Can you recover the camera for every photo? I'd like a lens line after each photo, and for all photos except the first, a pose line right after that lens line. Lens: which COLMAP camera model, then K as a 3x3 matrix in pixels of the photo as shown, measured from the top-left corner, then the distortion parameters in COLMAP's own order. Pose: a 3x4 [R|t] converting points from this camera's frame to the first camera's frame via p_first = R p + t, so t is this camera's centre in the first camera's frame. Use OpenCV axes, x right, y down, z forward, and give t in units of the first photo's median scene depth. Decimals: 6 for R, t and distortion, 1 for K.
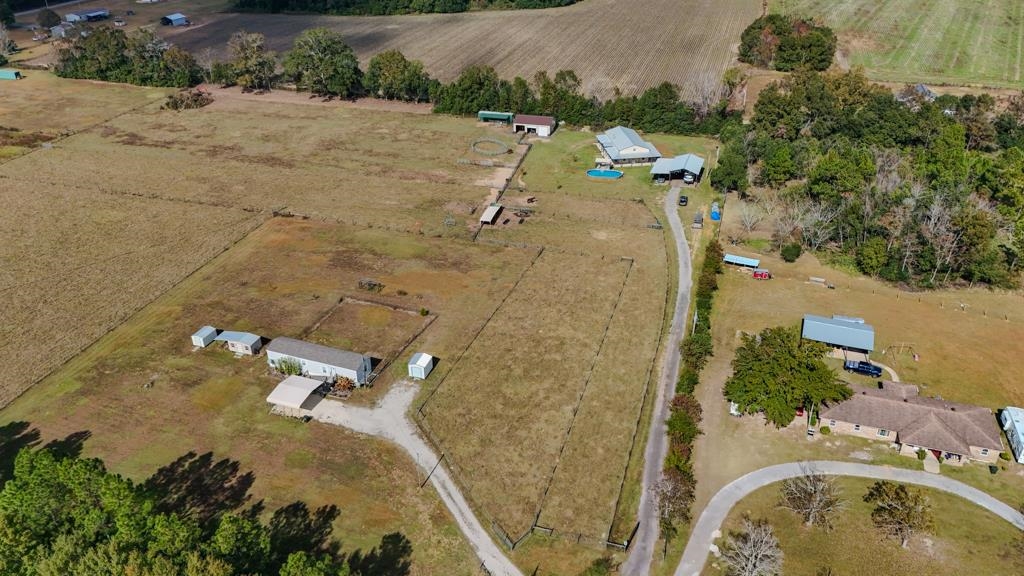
lens RADIAL K [[754.7, 0, 513.0], [0, 754.7, 289.4], [0, 0, 1]] dist [0.075468, -0.074969]
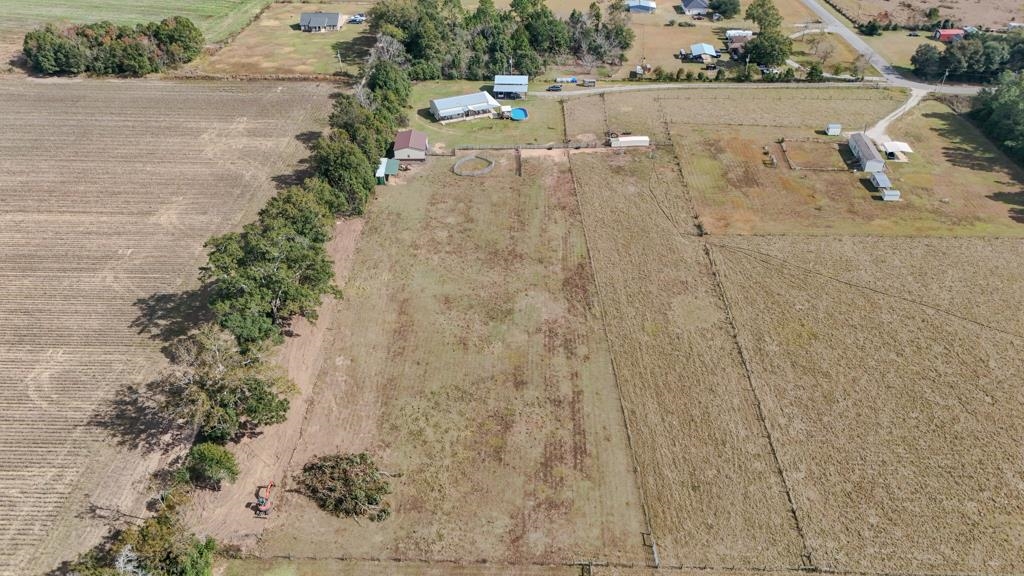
lens RADIAL K [[754.7, 0, 512.1], [0, 754.7, 282.8], [0, 0, 1]] dist [0.075468, -0.074969]
pose [[-0.270769, -0.549949, 0.790089, -1.078155], [0.487976, 0.629071, 0.605103, -0.792943], [-0.829798, 0.549387, 0.098029, 1.149053]]
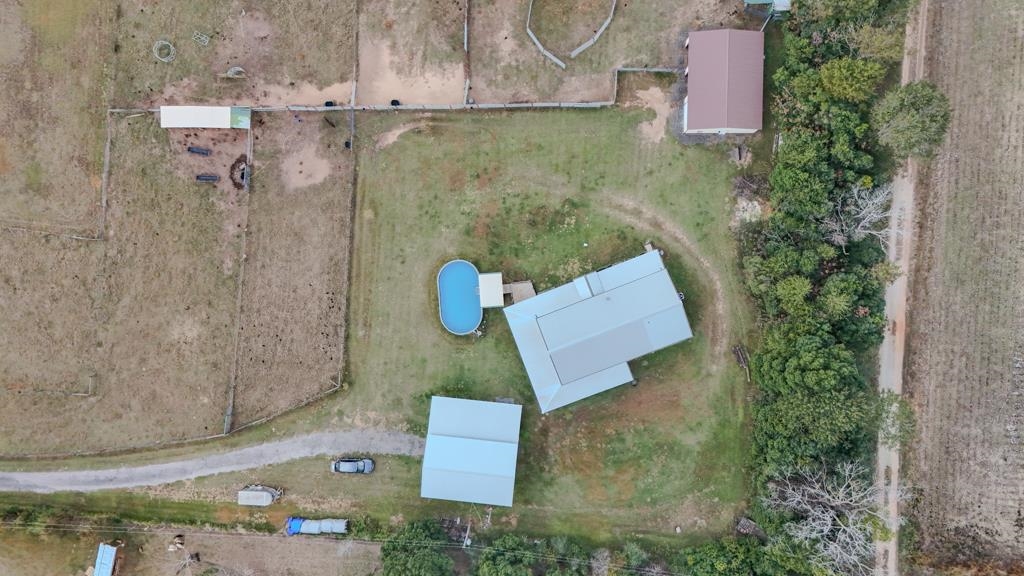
lens RADIAL K [[754.7, 0, 515.2], [0, 754.7, 288.0], [0, 0, 1]] dist [0.075468, -0.074969]
pose [[0.237445, 0.971401, 0.000600, 0.135769], [-0.459809, 0.111849, 0.880946, -0.649487], [0.855684, -0.209452, 0.473217, 0.892432]]
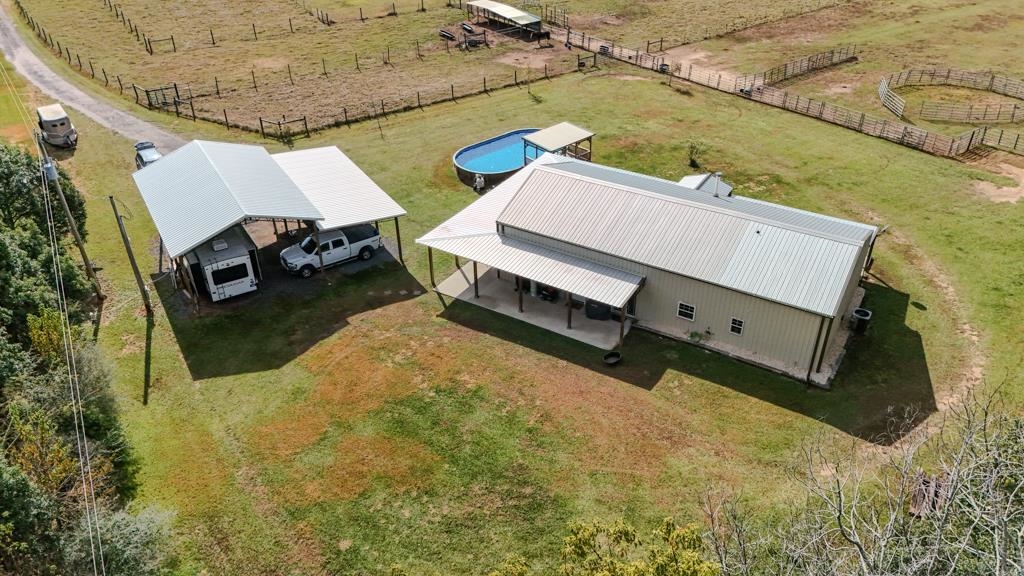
lens RADIAL K [[754.7, 0, 516.4], [0, 754.7, 293.6], [0, 0, 1]] dist [0.075468, -0.074969]
pose [[-0.628458, 0.440466, -0.641116, 0.351547], [-0.375691, 0.549826, 0.746021, -0.364033], [0.681099, 0.709705, -0.180064, 1.202520]]
